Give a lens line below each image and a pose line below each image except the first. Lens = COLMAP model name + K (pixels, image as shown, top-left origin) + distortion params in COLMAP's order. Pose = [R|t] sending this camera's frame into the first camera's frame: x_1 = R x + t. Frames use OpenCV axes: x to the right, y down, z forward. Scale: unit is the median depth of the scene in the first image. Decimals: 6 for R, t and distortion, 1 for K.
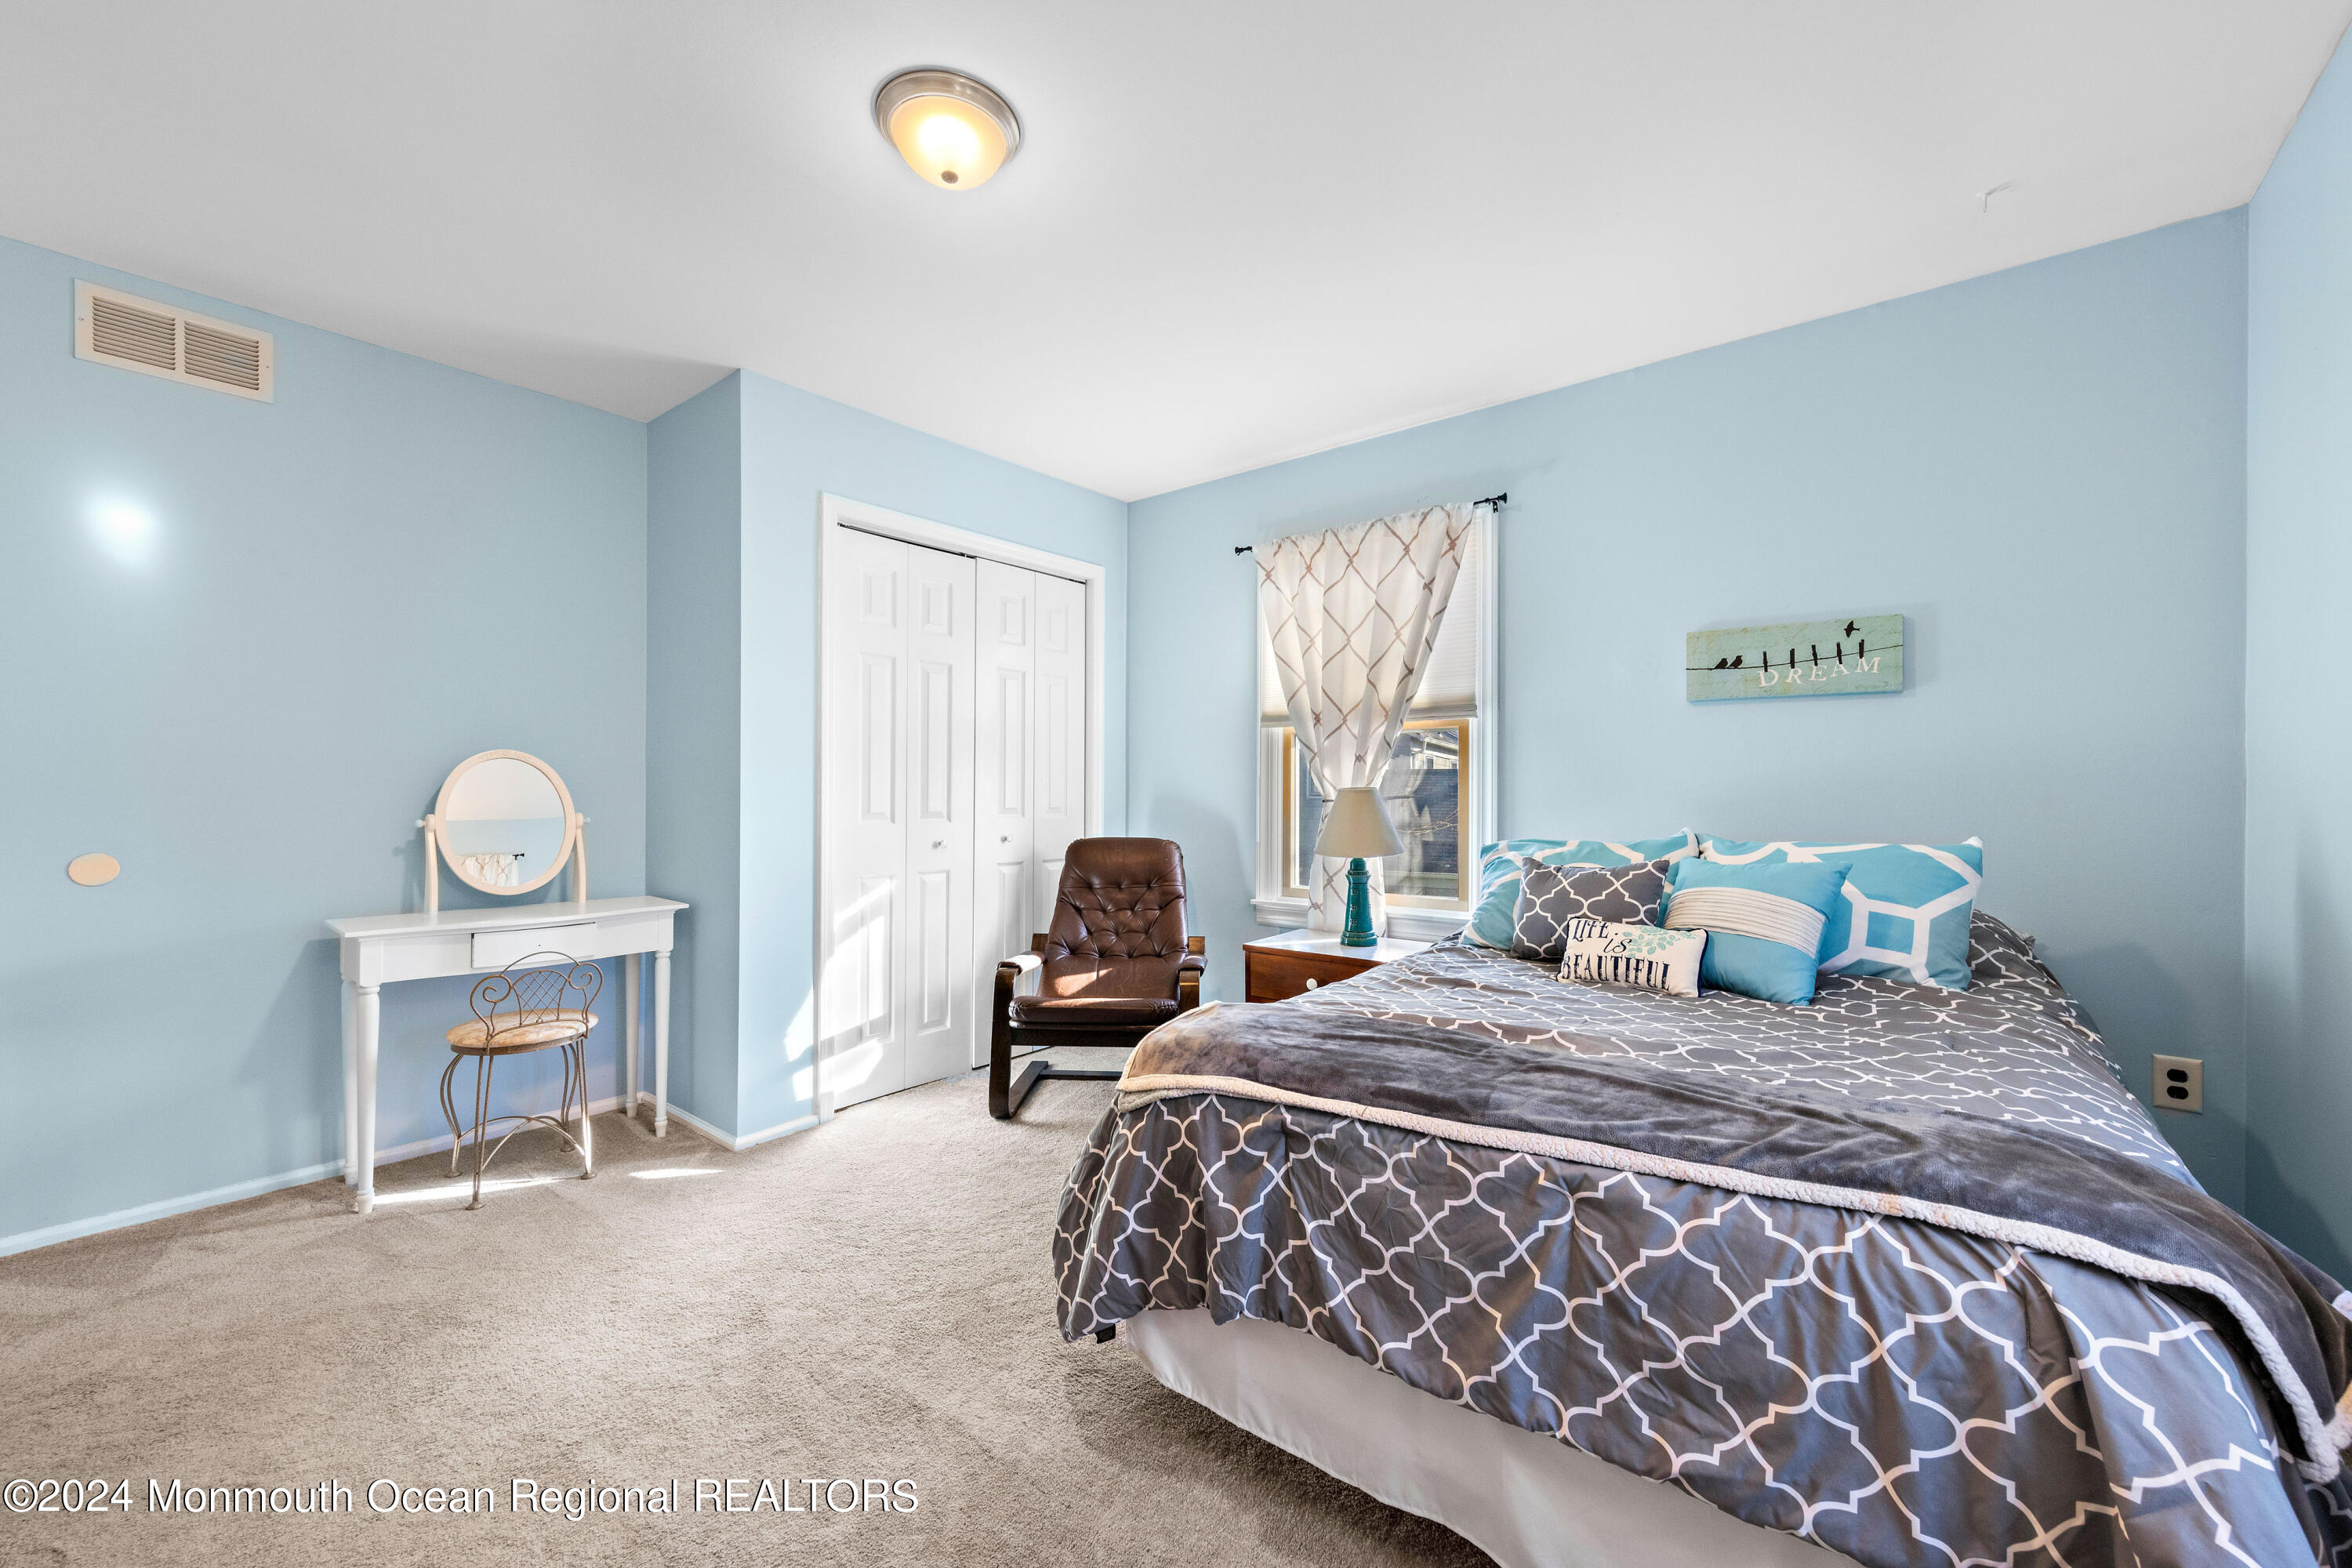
lens RADIAL K [[920.2, 0, 1188.7], [0, 920.2, 787.4], [0, 0, 1]] dist [0.003152, 0.000856]
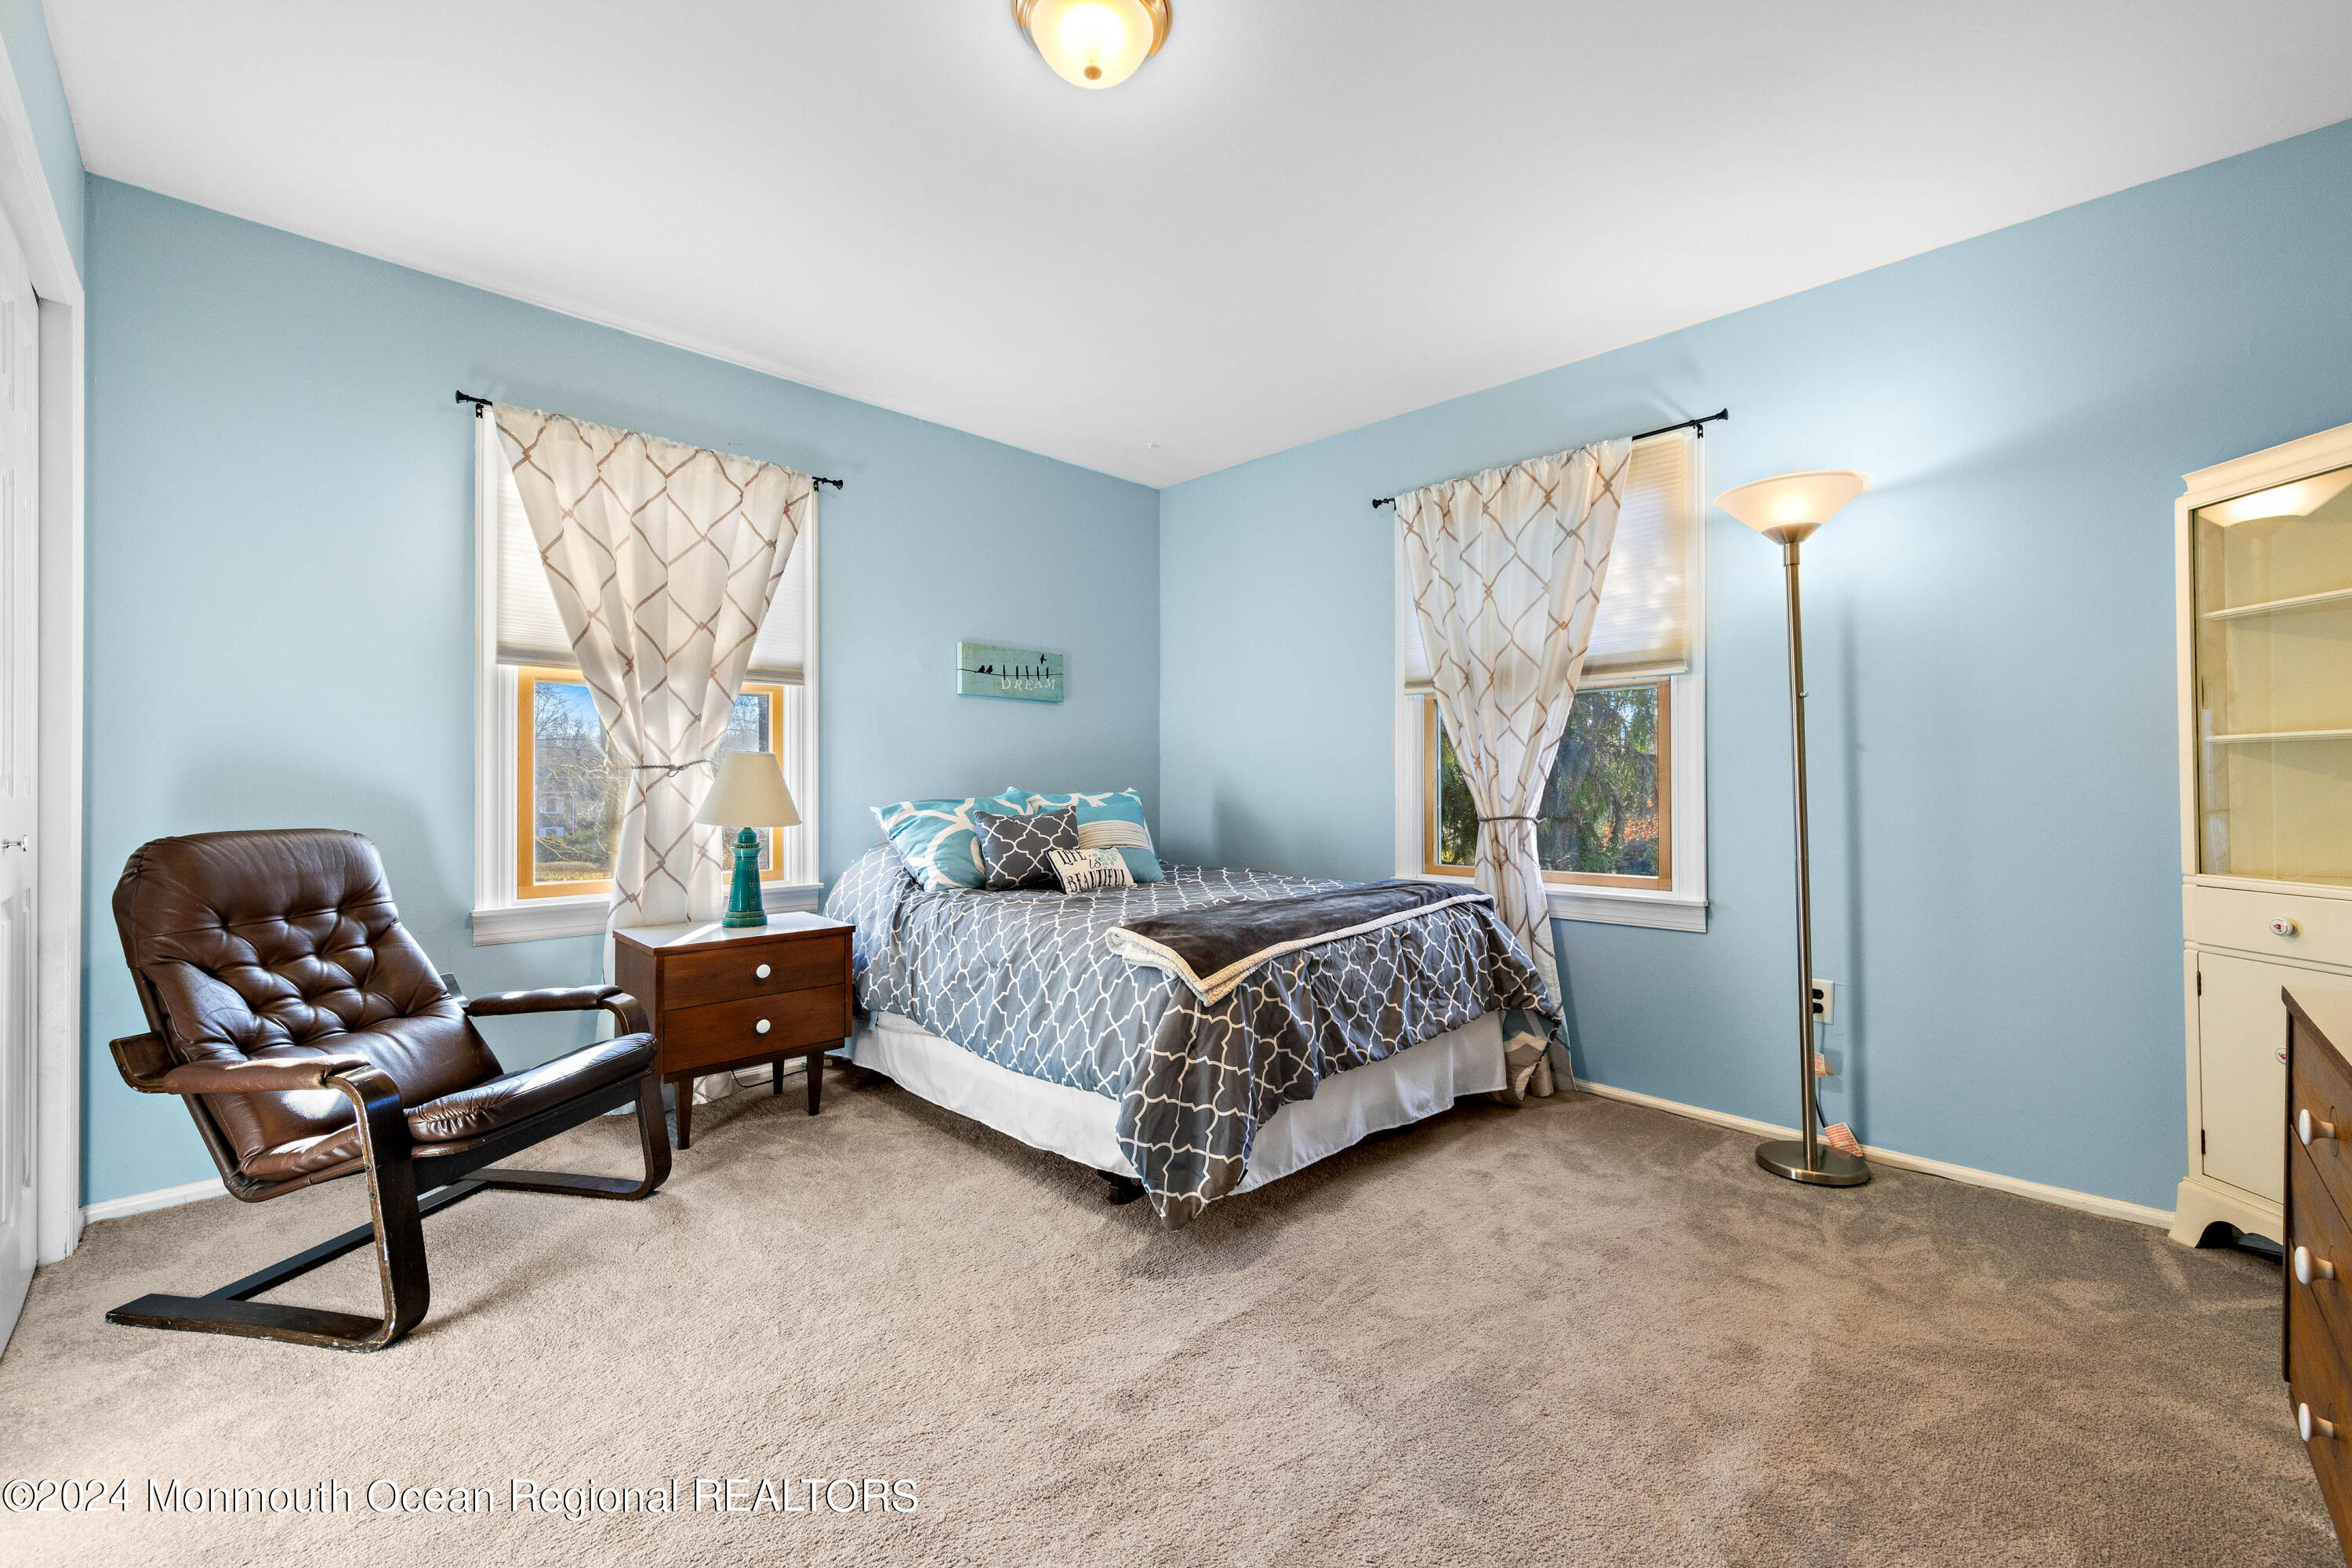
lens RADIAL K [[965.6, 0, 1184.5], [0, 965.6, 779.1], [0, 0, 1]] dist [0.003706, -0.000649]
pose [[0.108563, 0.003367, 0.994084, -0.869271], [-0.003317, 0.999990, -0.003025, 0.035346], [-0.994084, -0.002969, 0.108574, 0.575008]]
